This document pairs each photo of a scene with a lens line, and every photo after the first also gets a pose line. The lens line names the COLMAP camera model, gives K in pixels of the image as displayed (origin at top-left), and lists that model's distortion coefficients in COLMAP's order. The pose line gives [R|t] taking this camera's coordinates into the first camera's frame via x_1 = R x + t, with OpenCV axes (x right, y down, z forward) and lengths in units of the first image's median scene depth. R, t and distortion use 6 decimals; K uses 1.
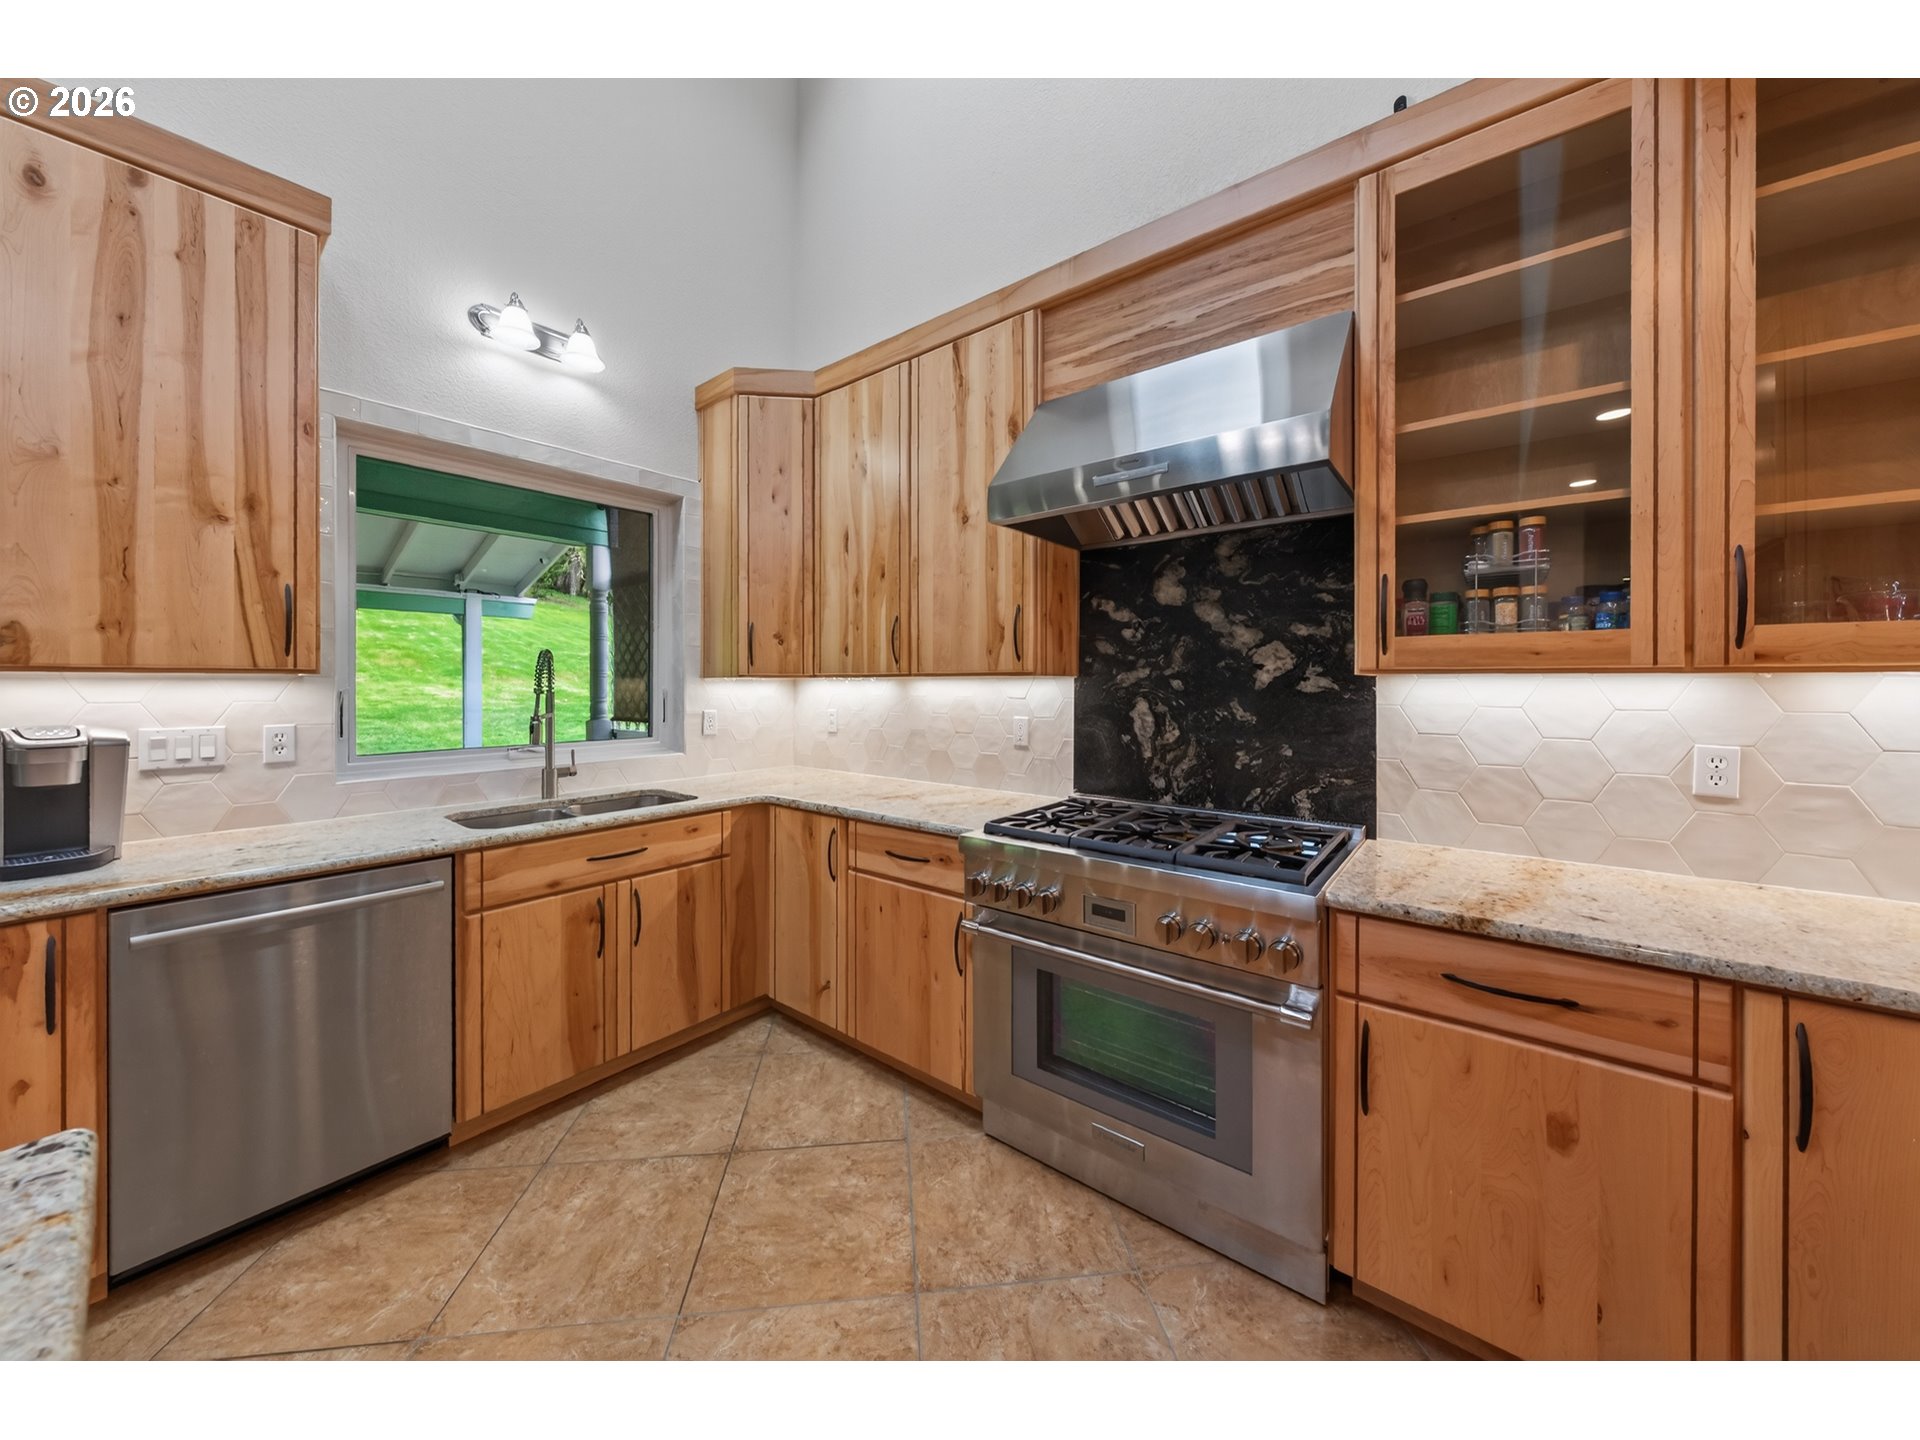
lens RADIAL K [[662.6, 0, 956.7], [0, 662.6, 684.9], [0, 0, 1]] dist [-0.005780, -0.000054]
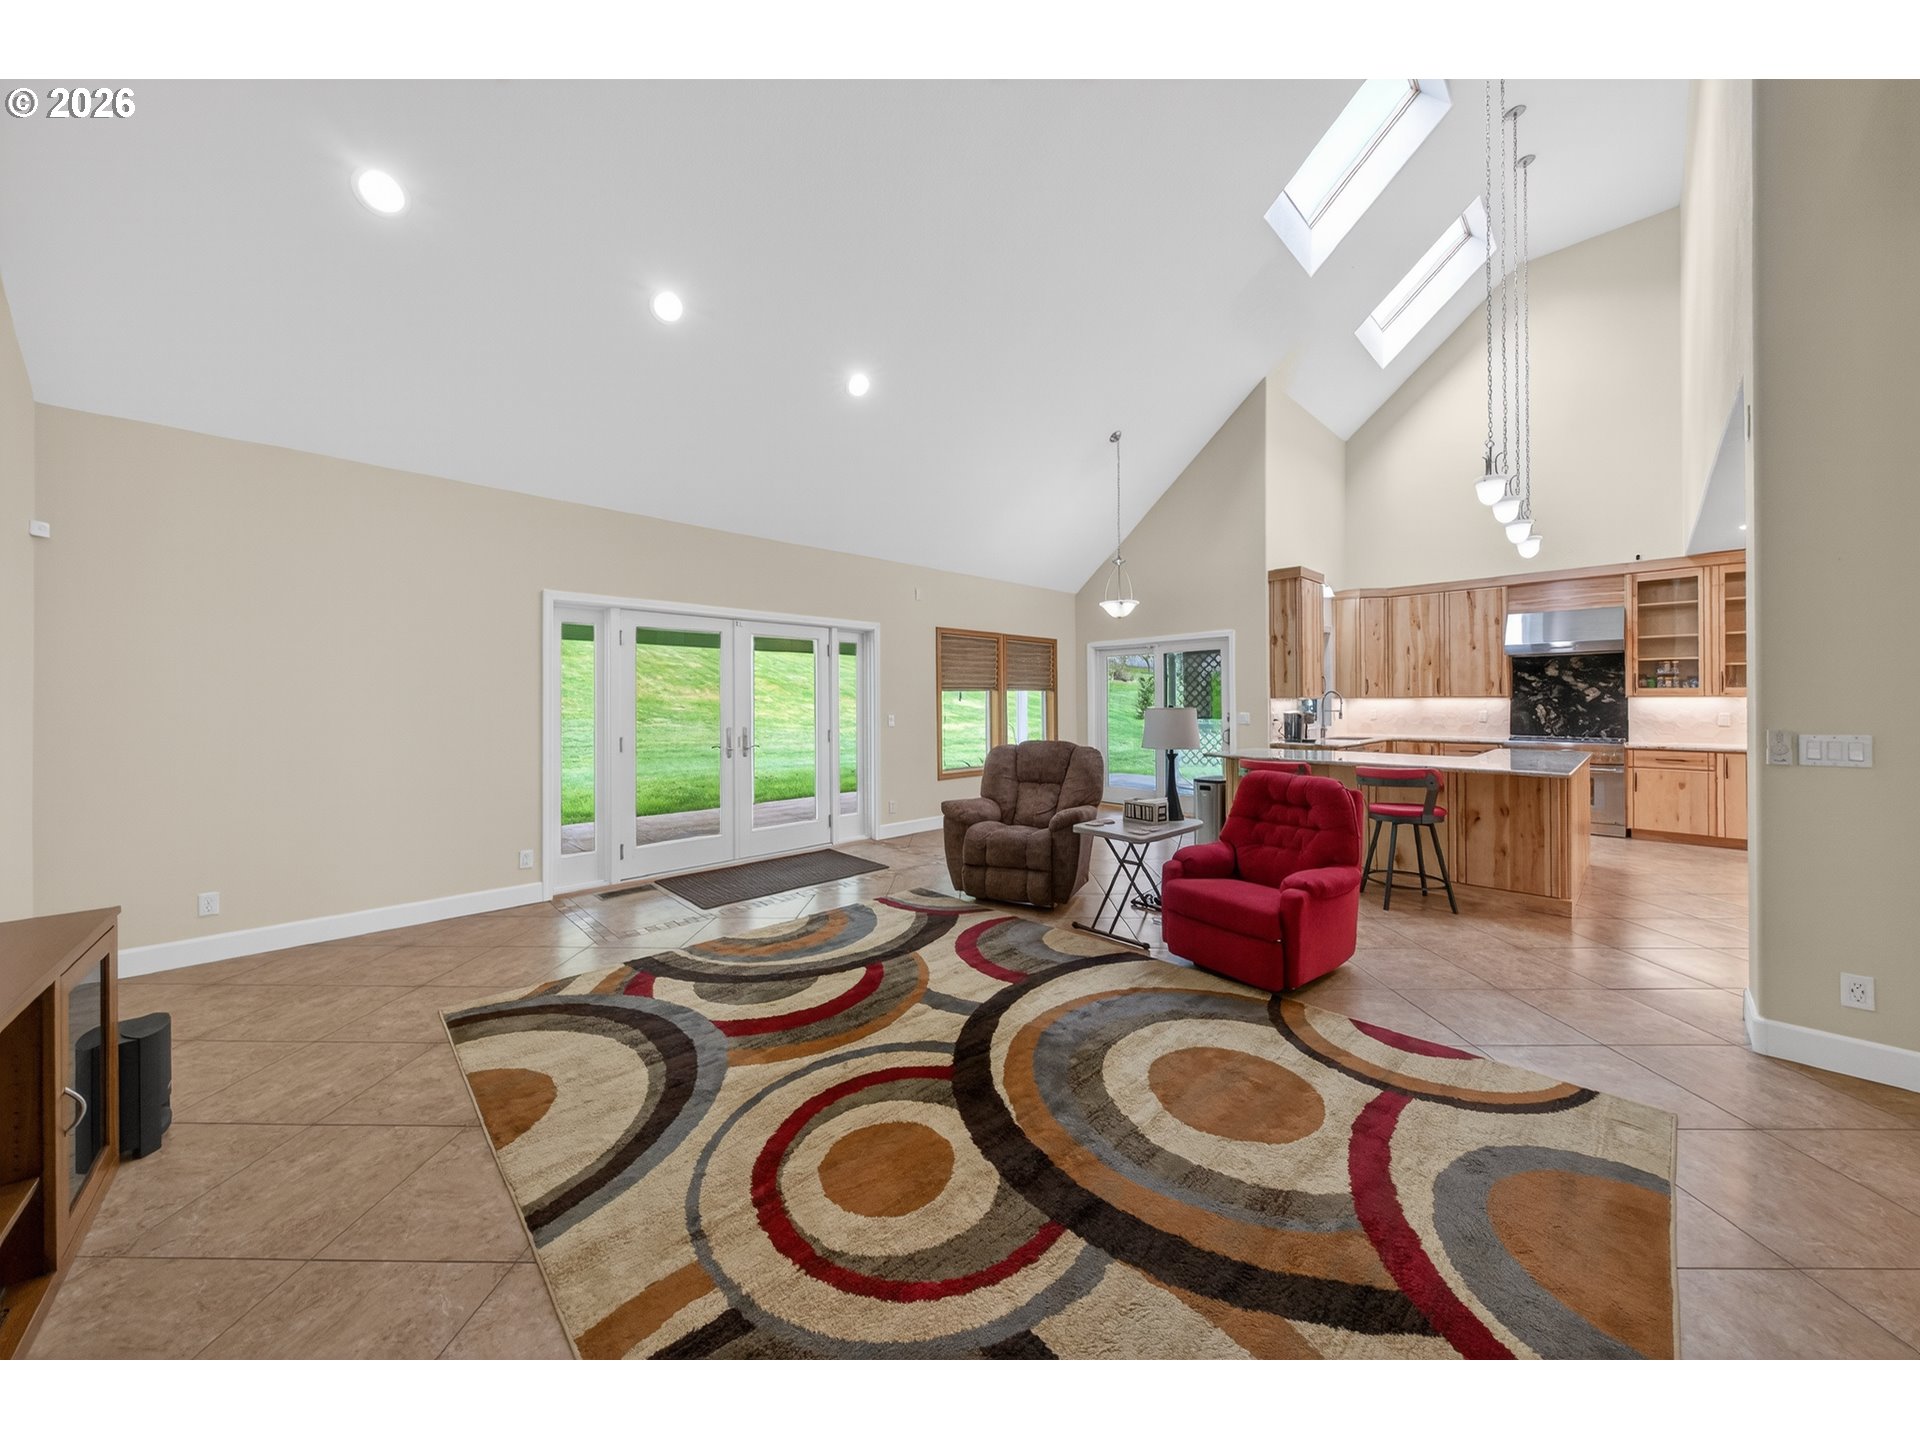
lens RADIAL K [[662.6, 0, 952.7], [0, 662.6, 697.3], [0, 0, 1]] dist [-0.005780, -0.000054]
pose [[0.990486, -0.004885, -0.137524, -2.401677], [0.003883, 0.999964, -0.007550, -0.001051], [0.137556, 0.006944, 0.990470, -2.919922]]
